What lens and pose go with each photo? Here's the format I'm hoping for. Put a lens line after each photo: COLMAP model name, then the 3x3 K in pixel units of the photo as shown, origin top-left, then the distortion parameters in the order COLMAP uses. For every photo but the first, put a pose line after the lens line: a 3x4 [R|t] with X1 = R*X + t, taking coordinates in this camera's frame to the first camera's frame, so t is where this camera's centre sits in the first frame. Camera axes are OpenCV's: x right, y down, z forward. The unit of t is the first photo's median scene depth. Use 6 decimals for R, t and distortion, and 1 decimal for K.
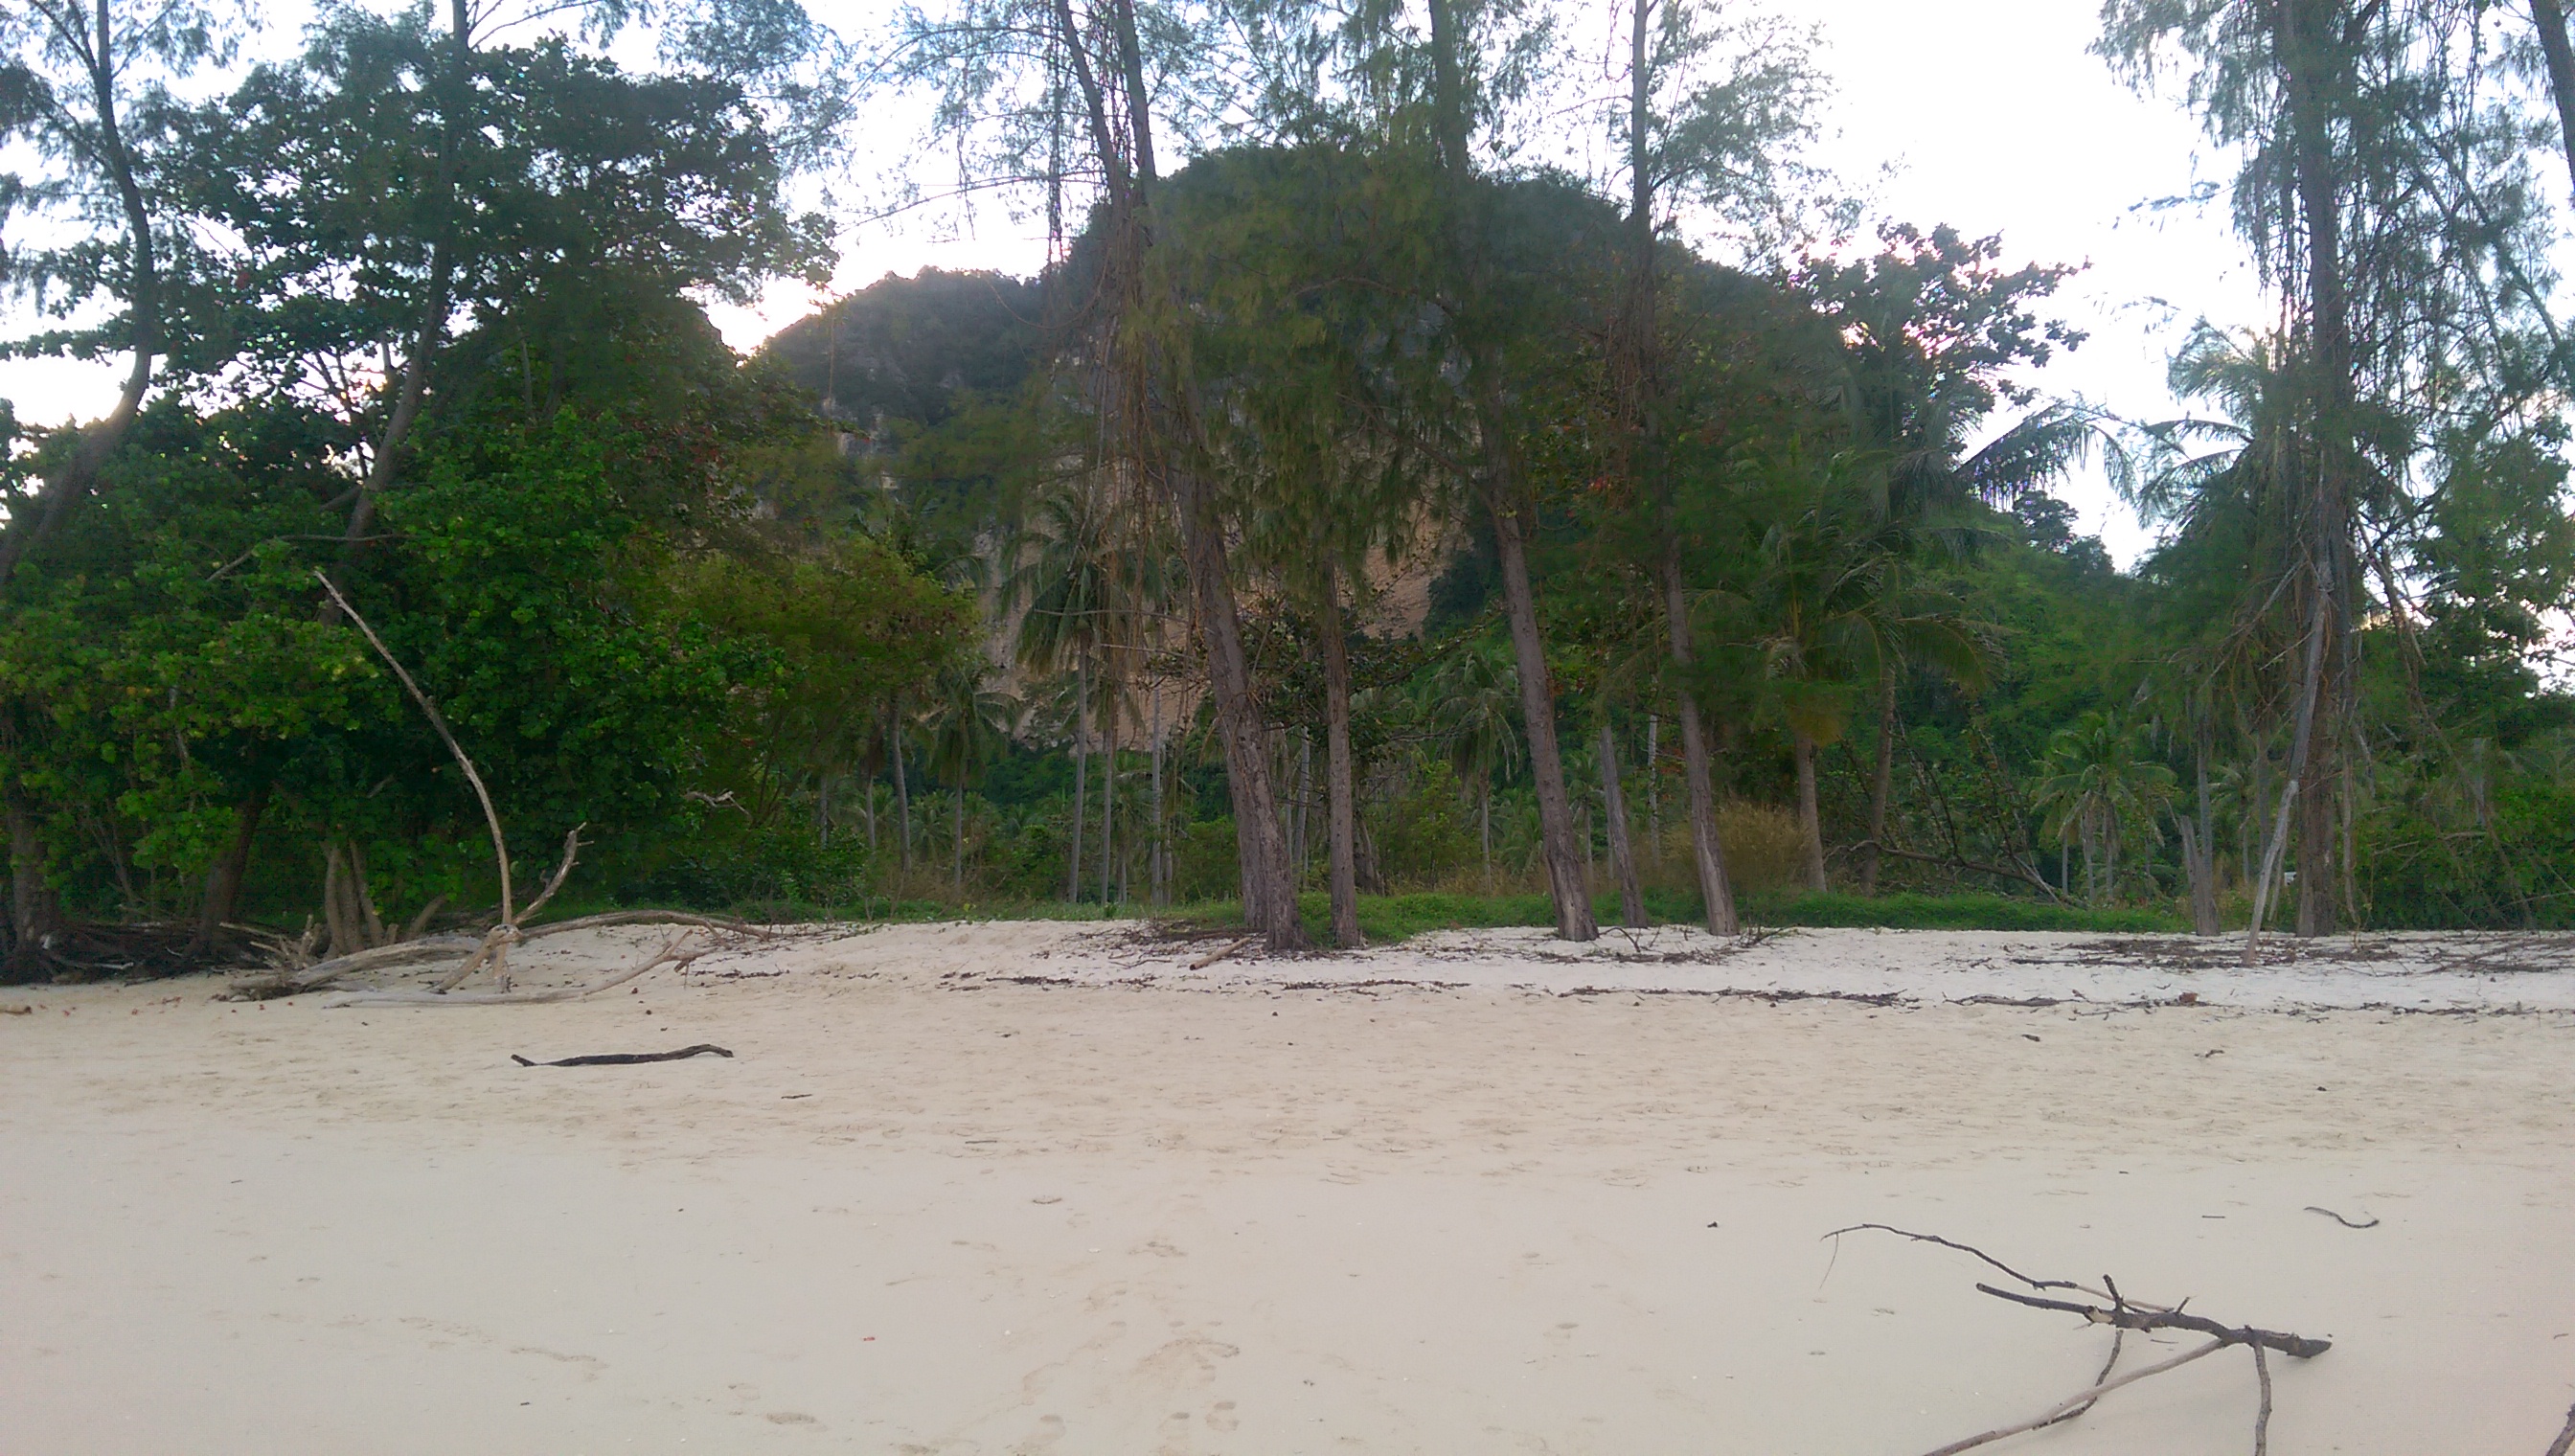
lens RADIAL K [[1839.3, 0, 1290.7], [0, 1839.3, 731.2], [0, 0, 1]] dist [0.046748, -0.053076]
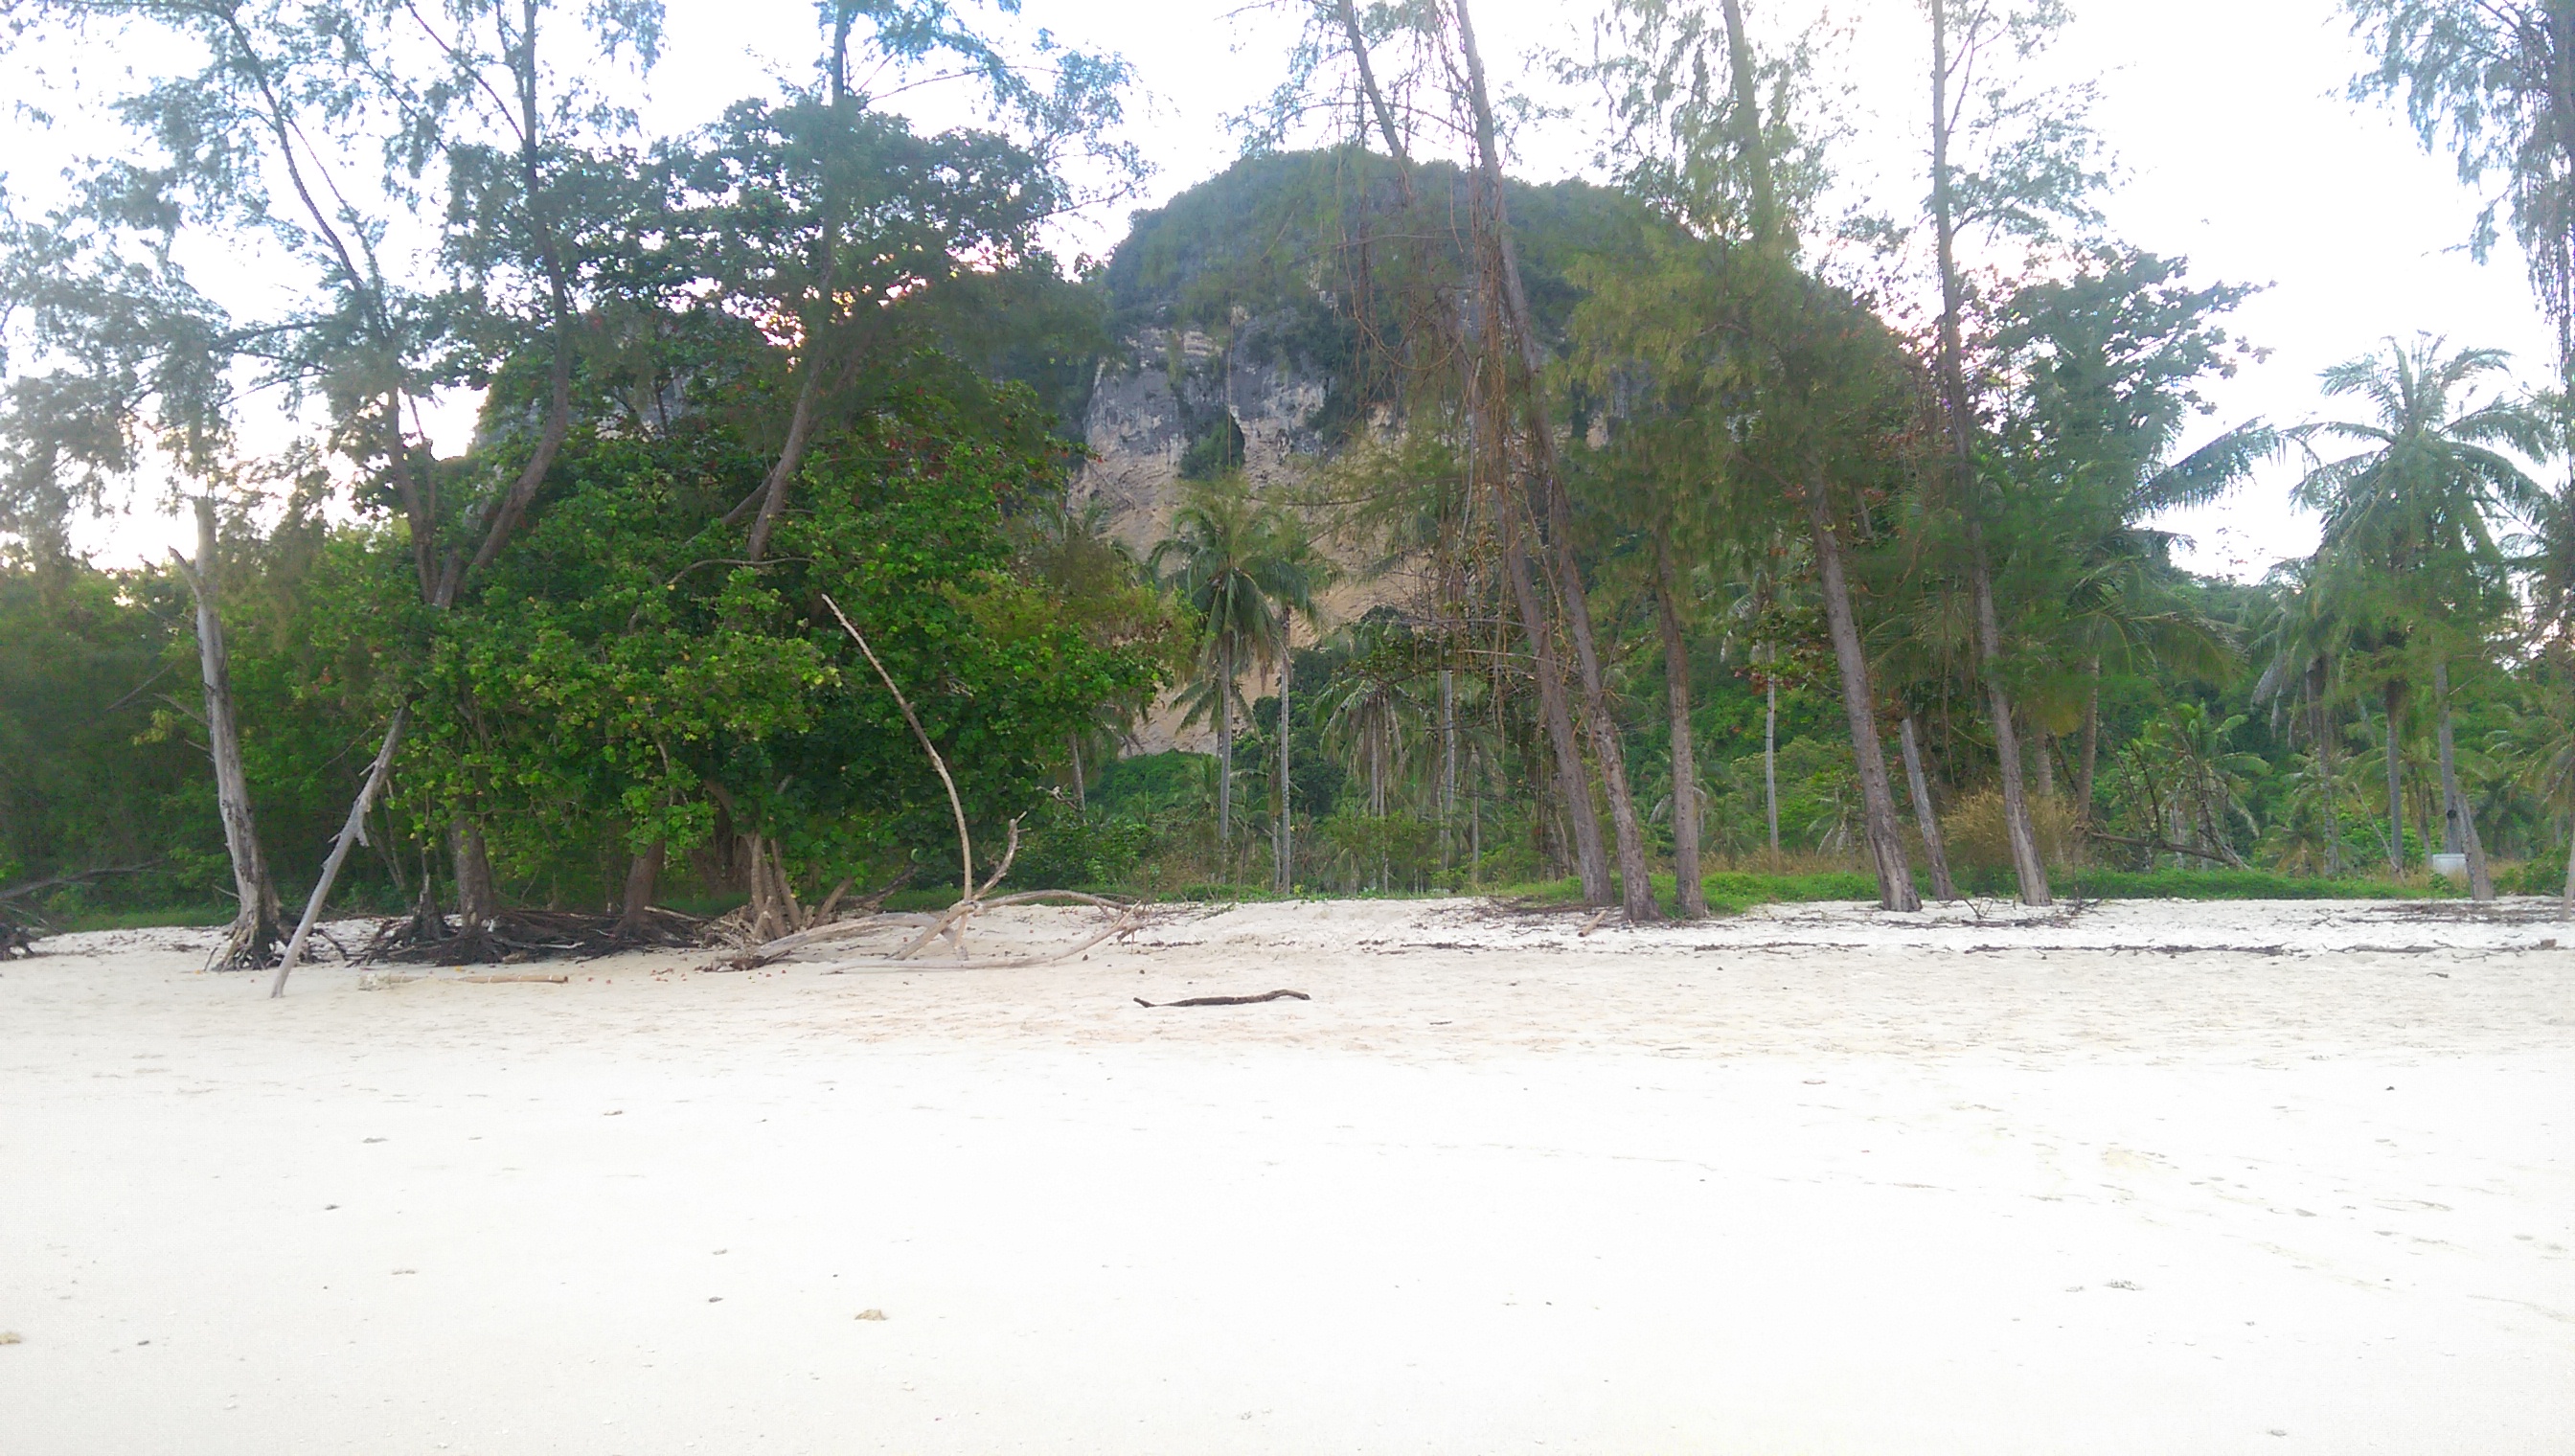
lens RADIAL K [[1839.3, 0, 1291.2], [0, 1839.3, 733.9], [0, 0, 1]] dist [0.046748, -0.053076]
pose [[0.999789, -0.009283, -0.018331, -0.178494], [0.009302, 0.999956, 0.000948, 0.001657], [0.018322, -0.001118, 0.999832, -0.115950]]
